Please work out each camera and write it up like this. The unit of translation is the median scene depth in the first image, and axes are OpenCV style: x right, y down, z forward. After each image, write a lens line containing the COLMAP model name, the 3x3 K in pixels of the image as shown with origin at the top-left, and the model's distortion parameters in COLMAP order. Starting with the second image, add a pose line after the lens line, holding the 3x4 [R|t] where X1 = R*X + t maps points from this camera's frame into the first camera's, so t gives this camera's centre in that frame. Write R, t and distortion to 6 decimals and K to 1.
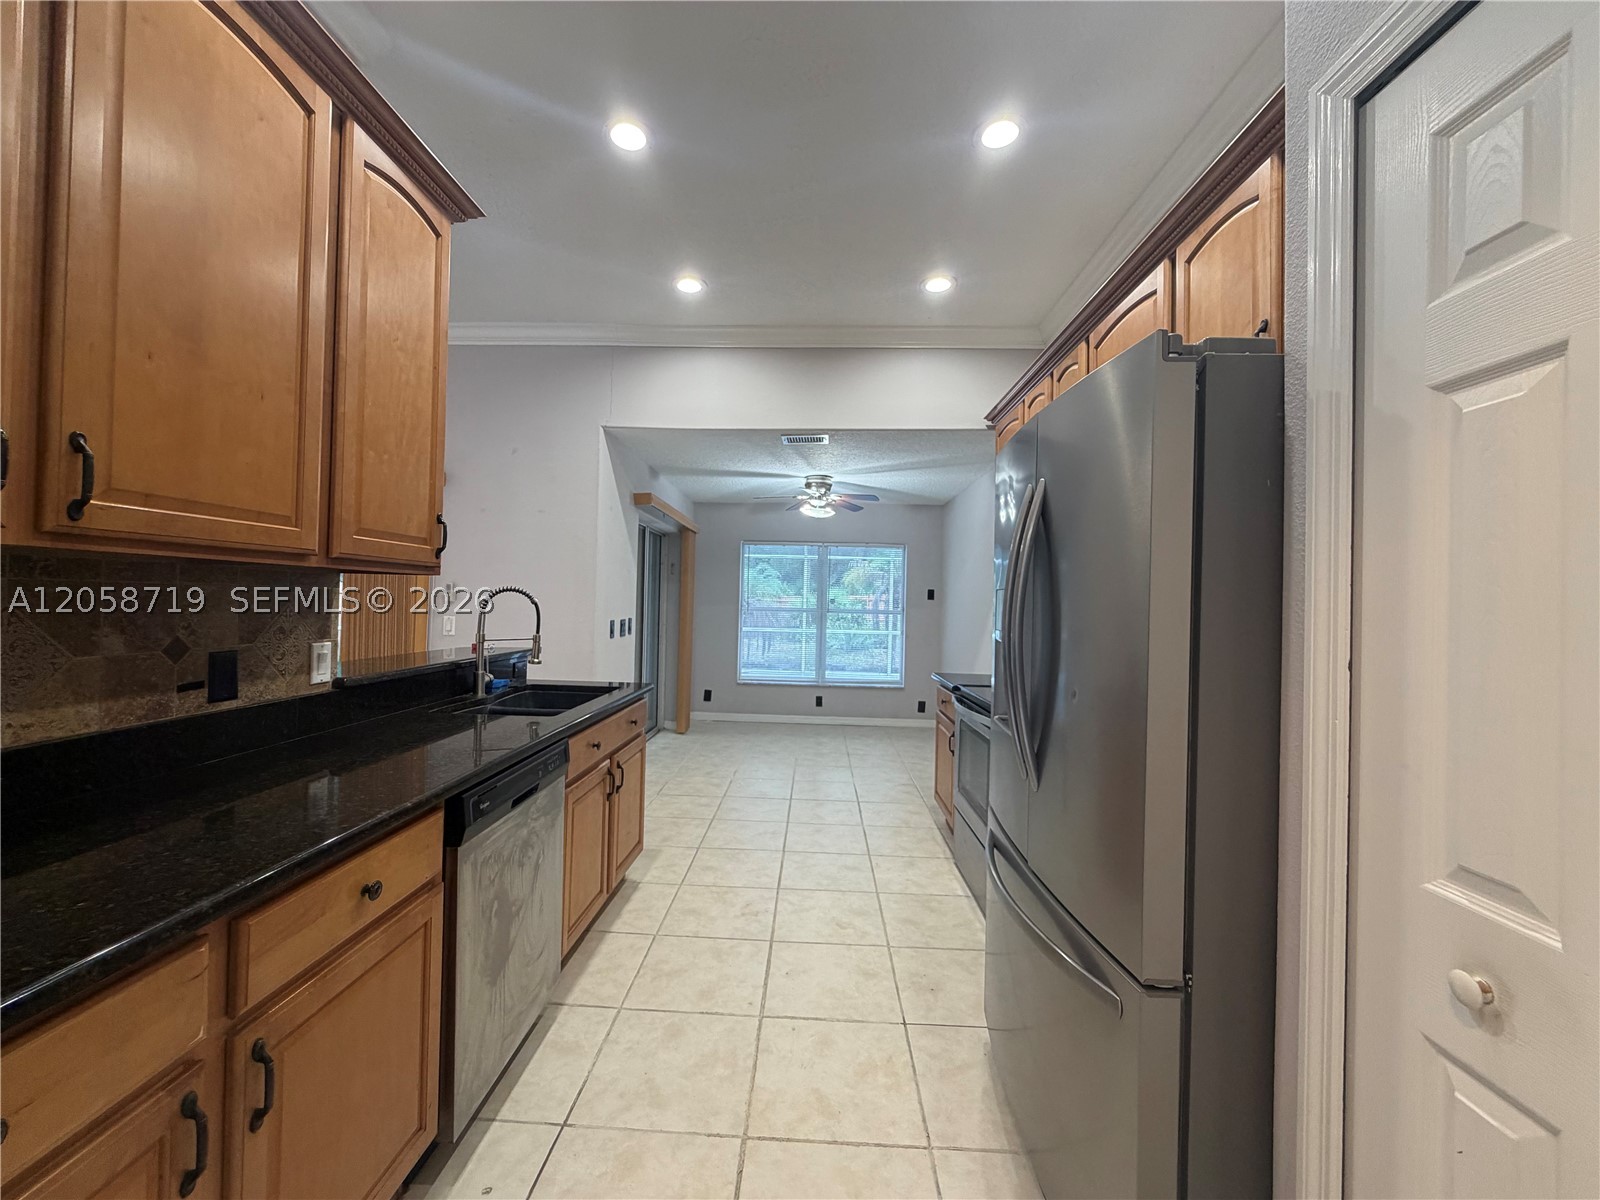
lens RADIAL K [[636.8, 0, 797.3], [0, 636.8, 599.4], [0, 0, 1]] dist [-0.000441, 0.000368]
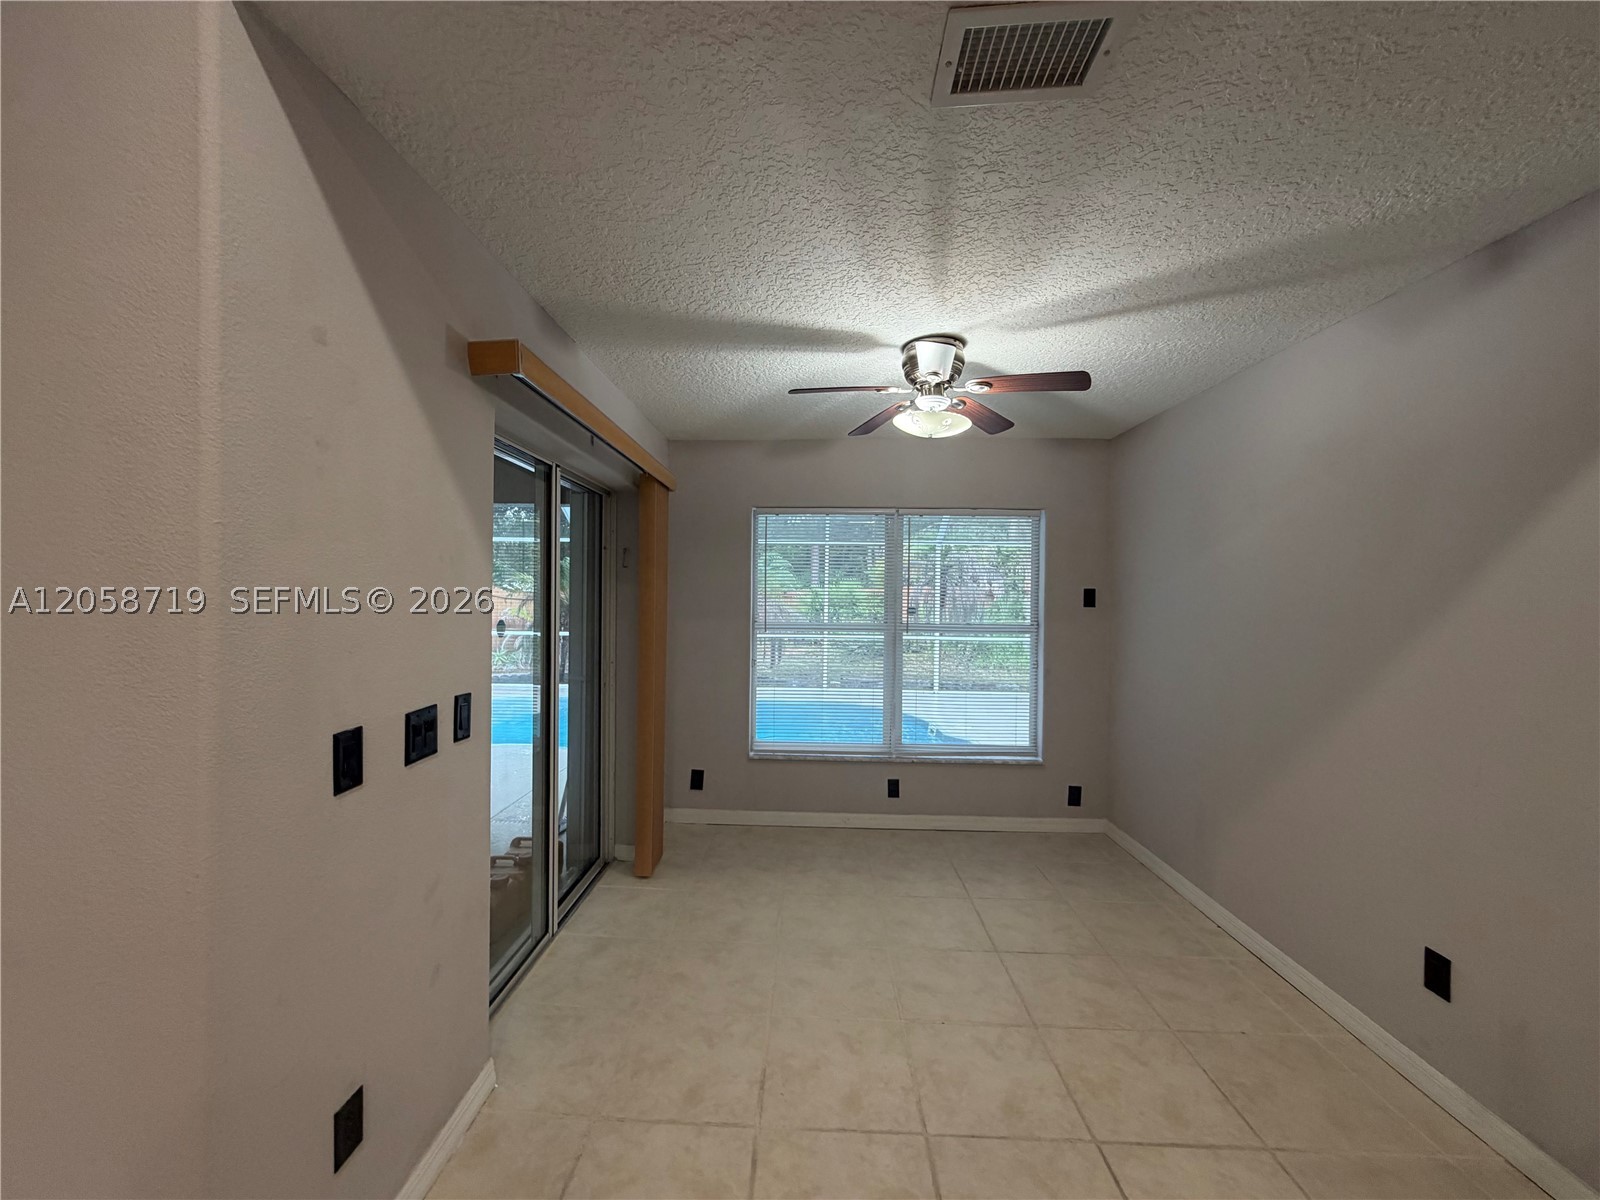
lens RADIAL K [[636.8, 0, 798.0], [0, 636.8, 596.8], [0, 0, 1]] dist [-0.000441, 0.000368]
pose [[0.999918, -0.010301, 0.007583, -0.054395], [0.010211, 0.999878, 0.011791, -0.017799], [-0.007703, -0.011713, 0.999902, 0.442012]]
